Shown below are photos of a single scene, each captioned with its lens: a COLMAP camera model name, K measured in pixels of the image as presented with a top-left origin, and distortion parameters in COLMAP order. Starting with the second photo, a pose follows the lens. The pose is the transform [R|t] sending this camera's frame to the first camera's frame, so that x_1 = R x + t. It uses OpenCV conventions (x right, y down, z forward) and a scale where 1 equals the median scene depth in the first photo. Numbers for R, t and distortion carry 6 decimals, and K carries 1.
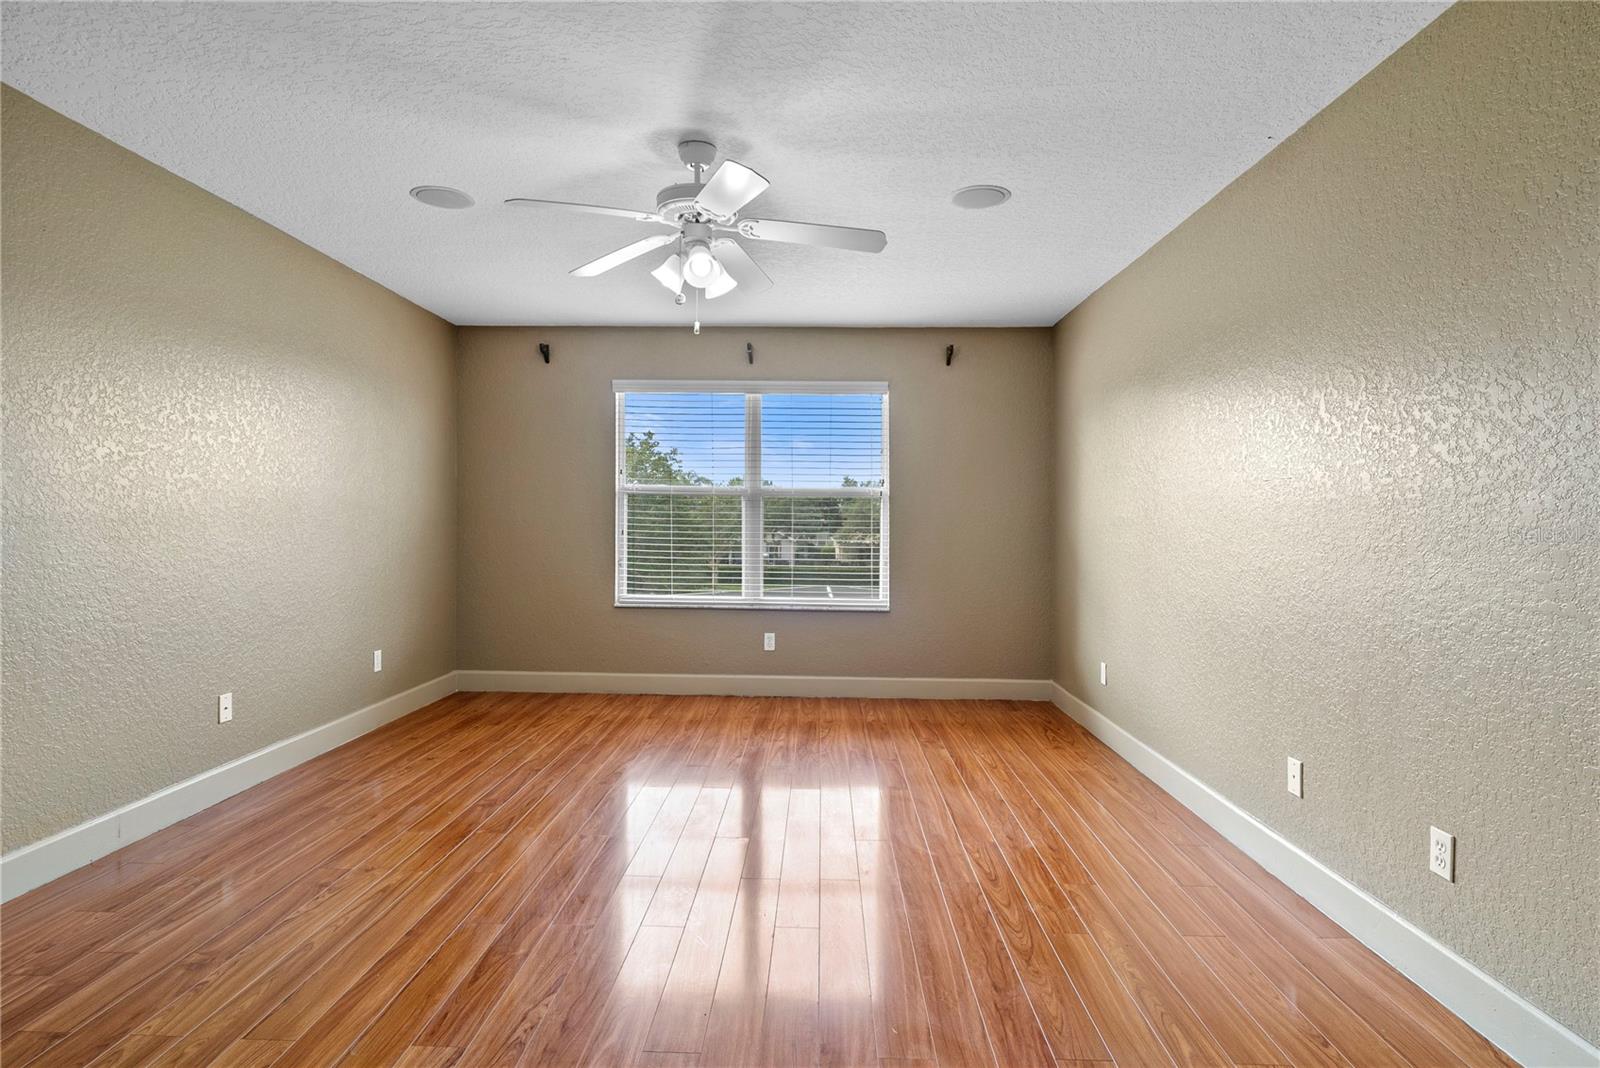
lens RADIAL K [[828.6, 0, 743.2], [0, 828.6, 516.7], [0, 0, 1]] dist [-0.002245, -0.000766]
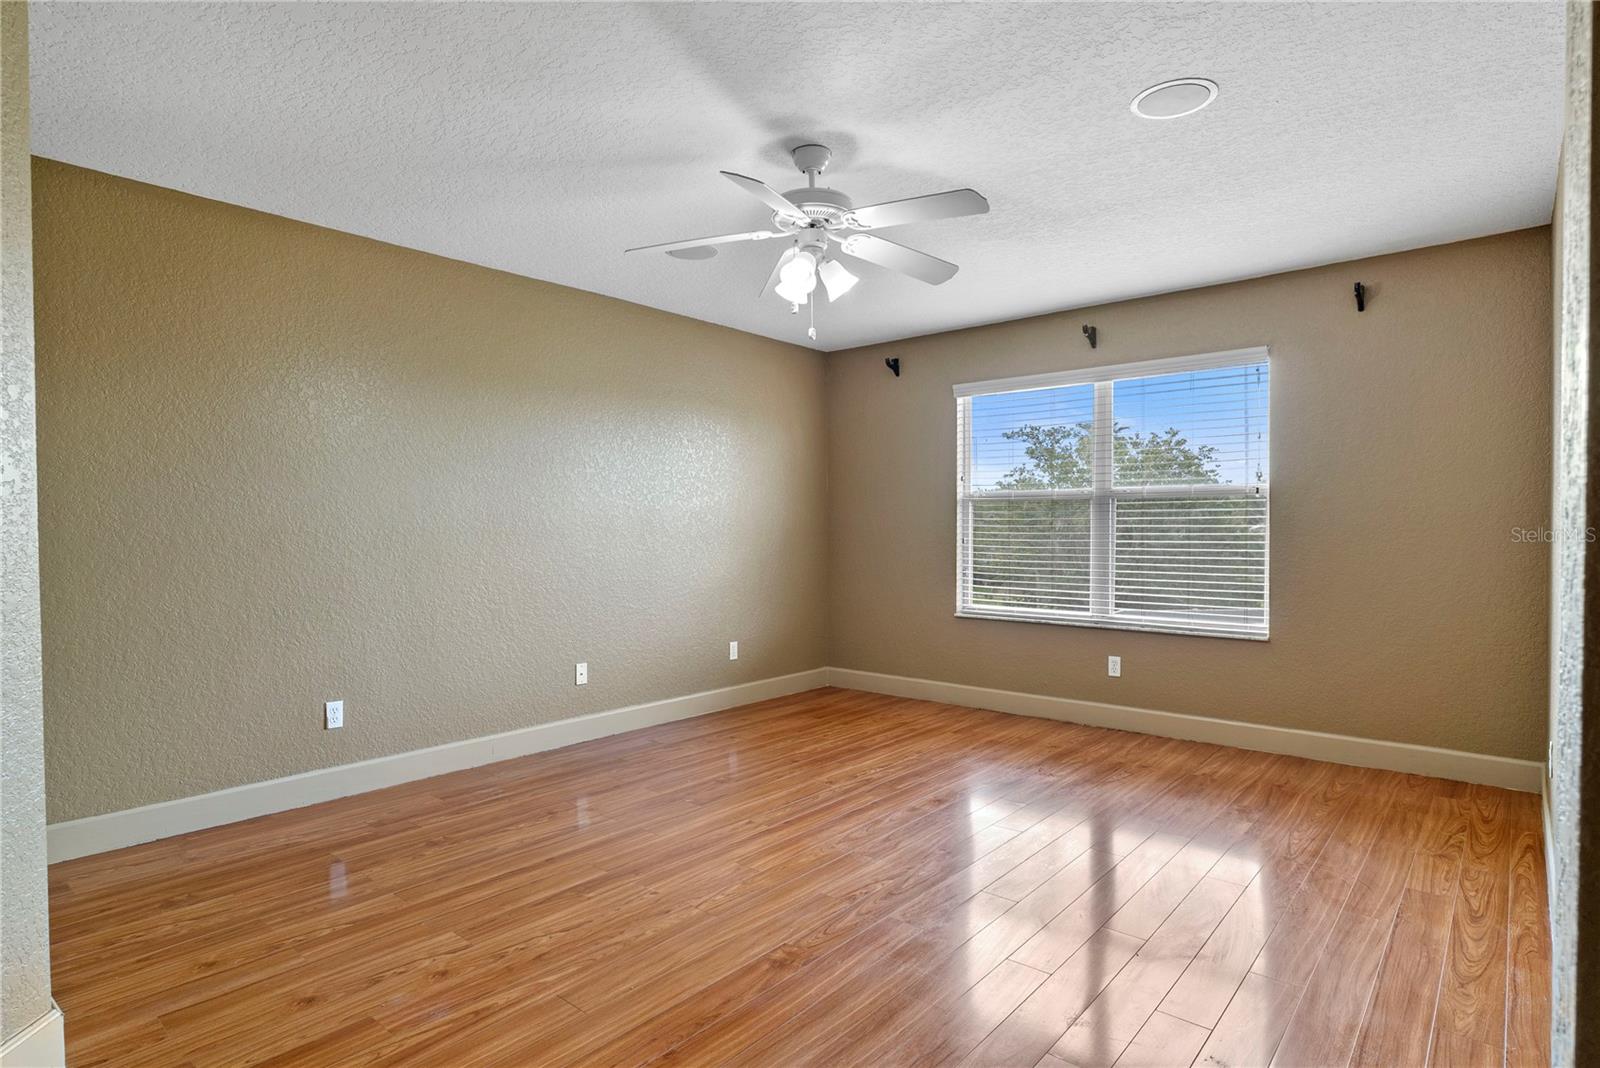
lens RADIAL K [[828.6, 0, 796.7], [0, 828.6, 538.1], [0, 0, 1]] dist [-0.002245, -0.000766]
pose [[0.785532, -0.004811, -0.618802, 0.380258], [0.013444, 0.999866, 0.009293, 0.005013], [0.618675, -0.015619, 0.785492, 0.143267]]
